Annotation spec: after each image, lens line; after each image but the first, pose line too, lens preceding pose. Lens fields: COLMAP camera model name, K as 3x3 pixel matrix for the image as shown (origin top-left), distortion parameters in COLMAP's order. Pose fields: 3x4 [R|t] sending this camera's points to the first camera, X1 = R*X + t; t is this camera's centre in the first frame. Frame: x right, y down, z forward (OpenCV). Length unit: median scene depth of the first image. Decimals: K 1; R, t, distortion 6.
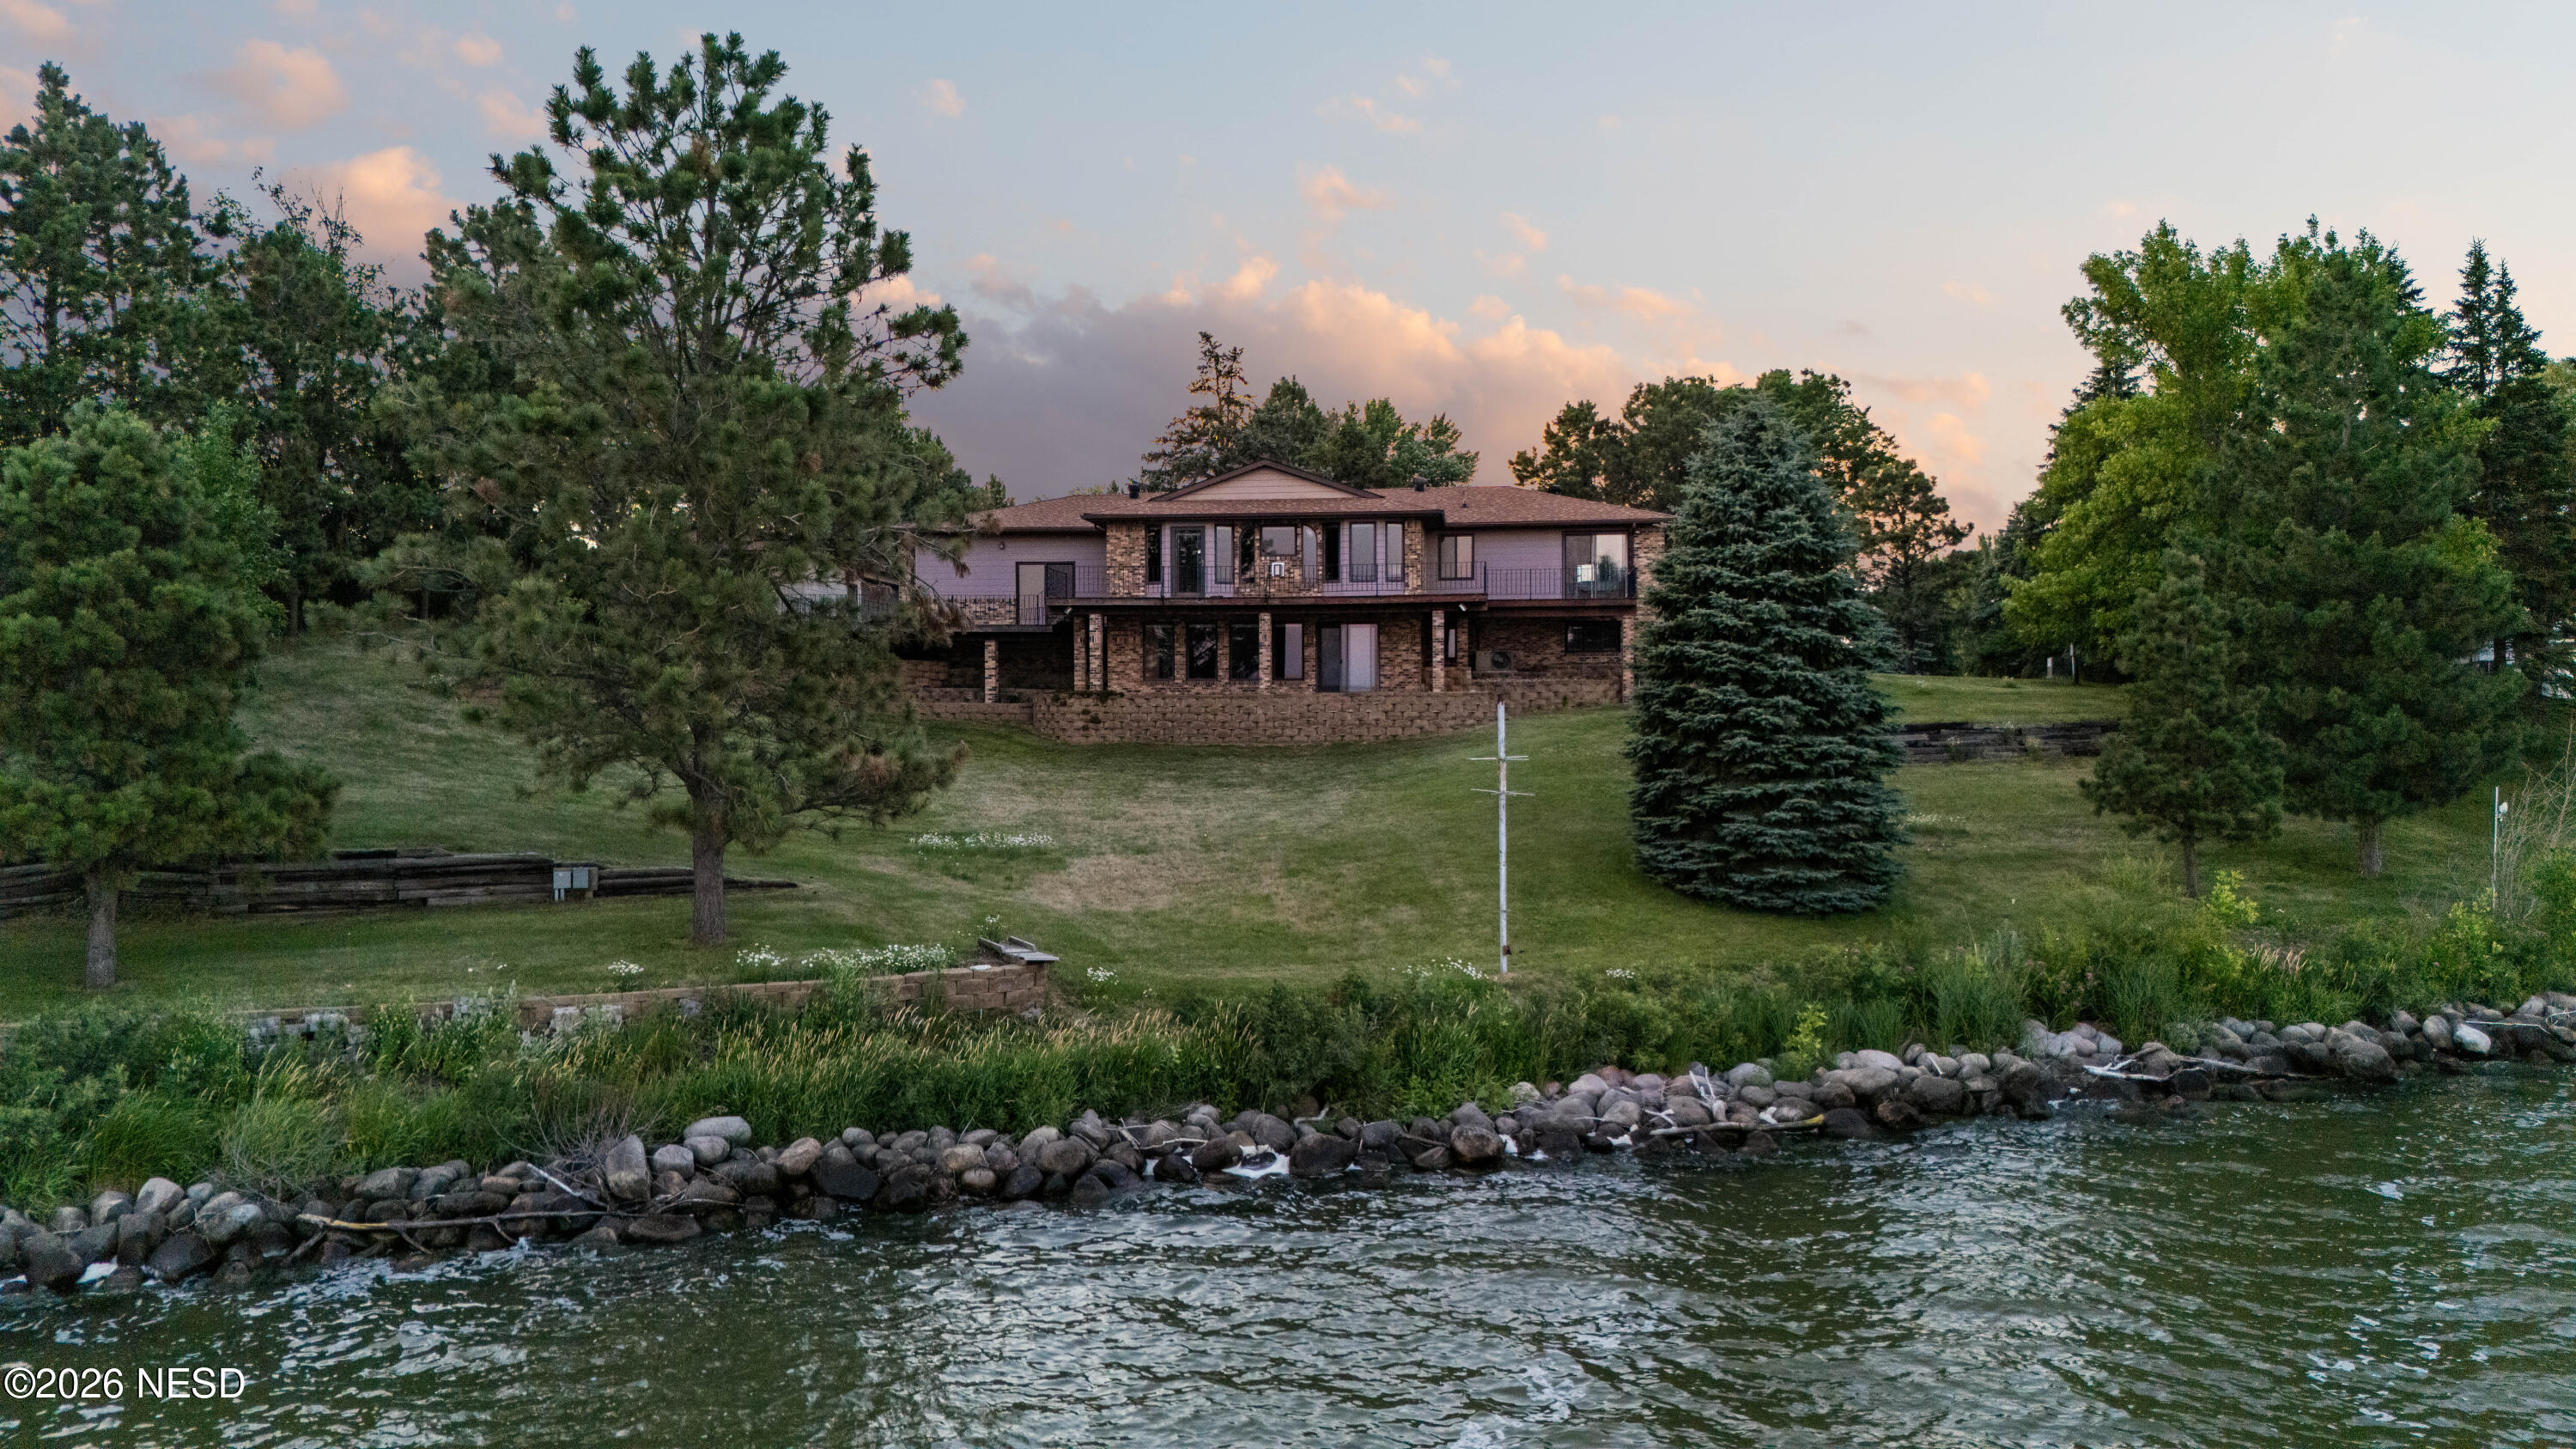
lens RADIAL K [[1926.3, 0, 1288.0], [0, 1926.3, 724.5], [0, 0, 1]] dist [0.068585, -0.050015]
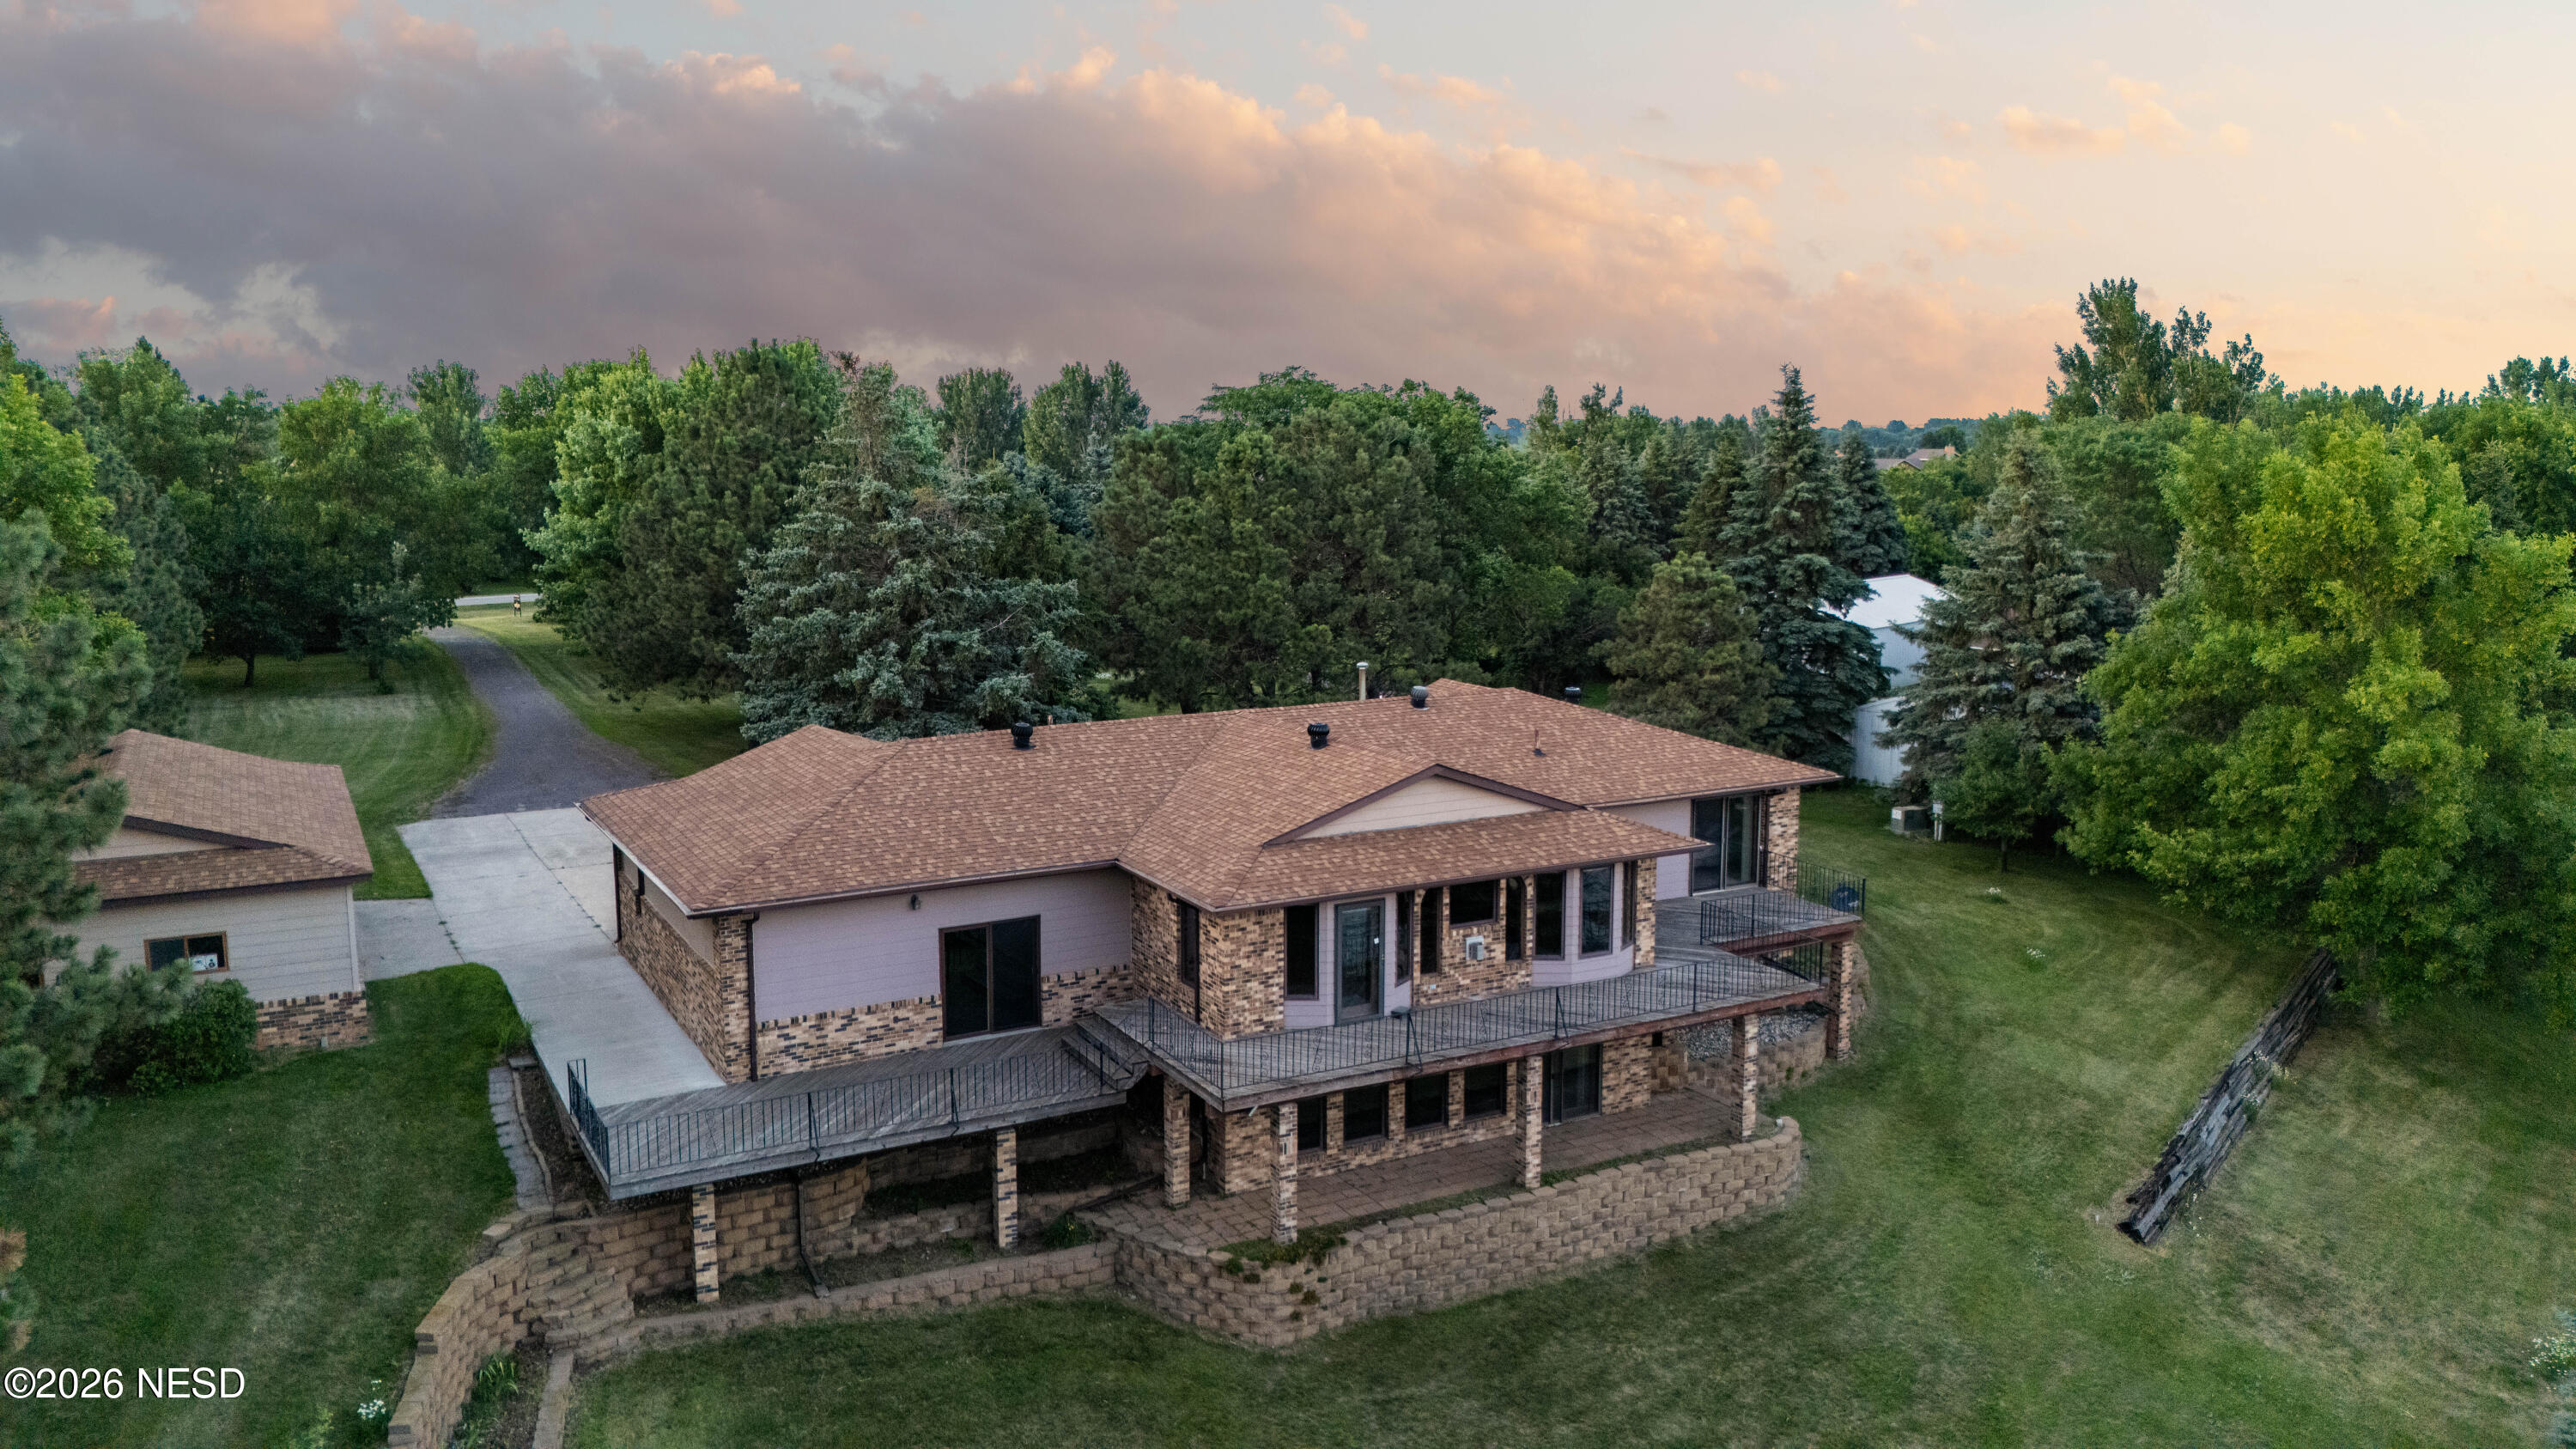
lens RADIAL K [[1887.1, 0, 1288.0], [0, 1887.1, 724.5], [0, 0, 1]] dist [0.121691, -0.233593]
pose [[0.822319, -0.082705, 0.562984, -0.746416], [-0.001711, 0.989017, 0.147790, -0.461925], [-0.569024, -0.122494, 0.813146, 1.049907]]
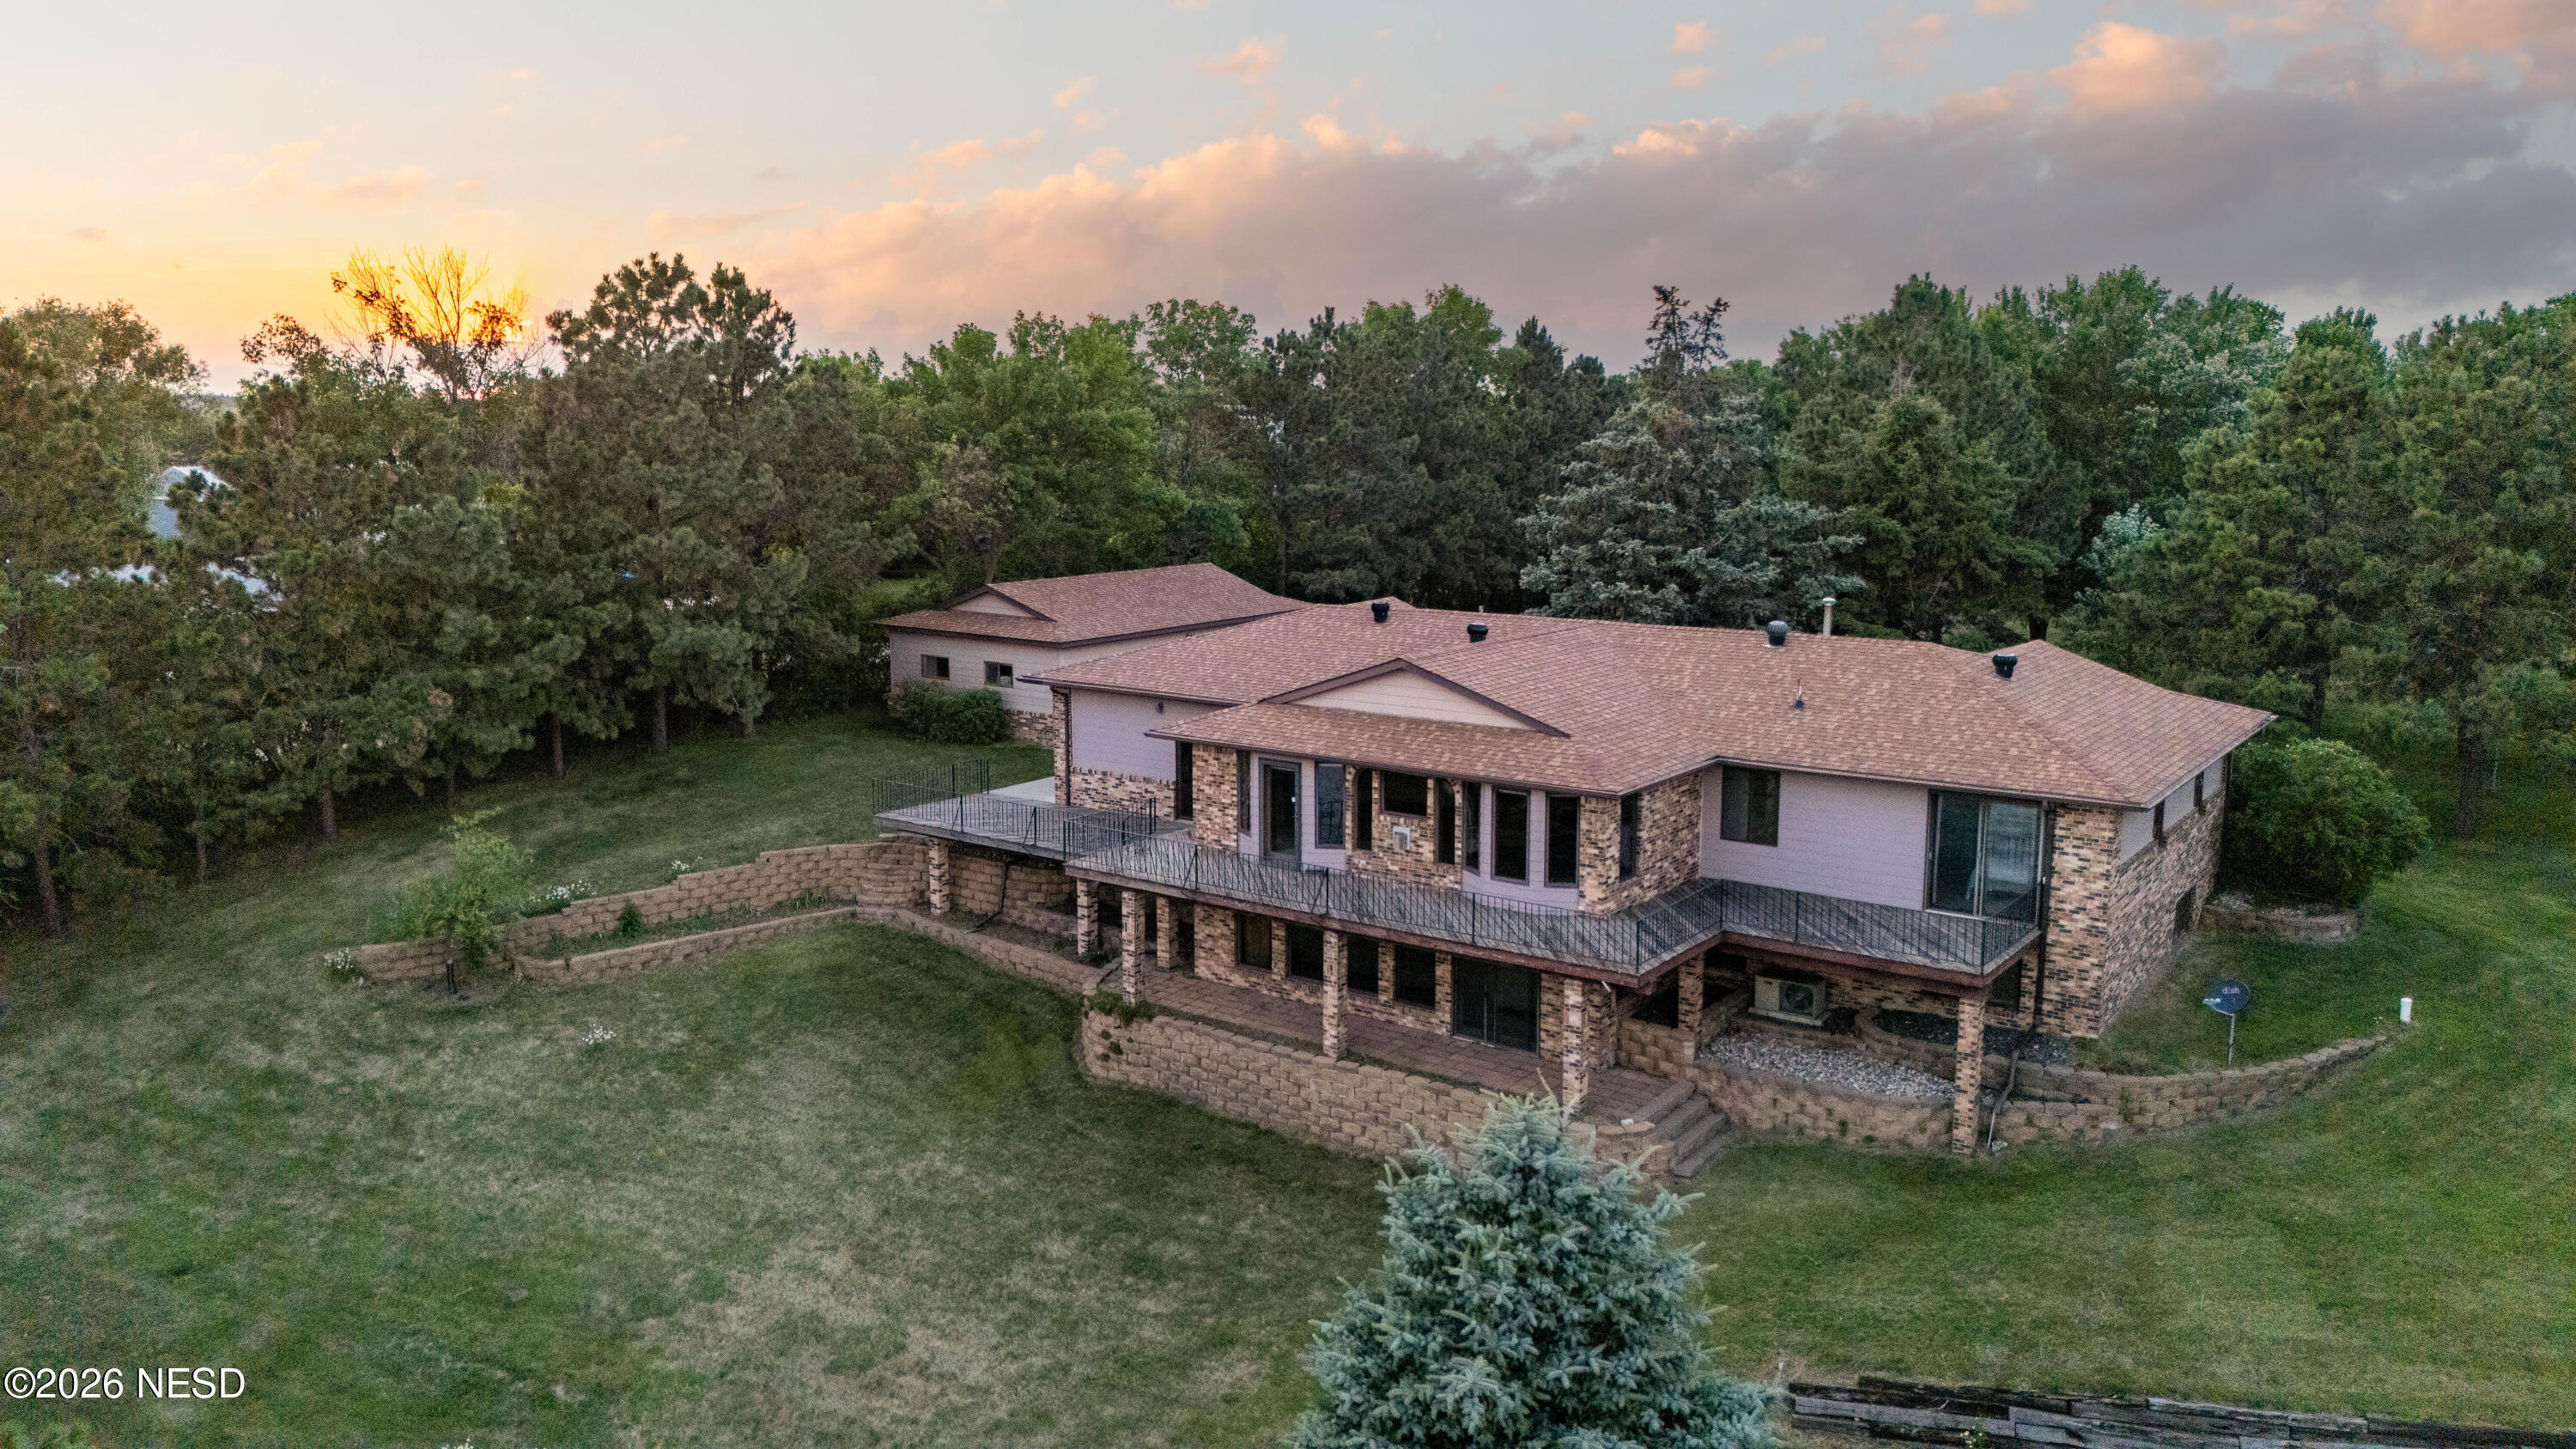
lens RADIAL K [[1874.6, 0, 1288.0], [0, 1874.6, 724.5], [0, 0, 1]] dist [0.075541, -0.077162]
pose [[0.858152, 0.087343, -0.505911, 0.528762], [-0.001030, 0.985713, 0.168431, -0.428161], [0.513394, -0.144018, 0.845982, 0.871164]]
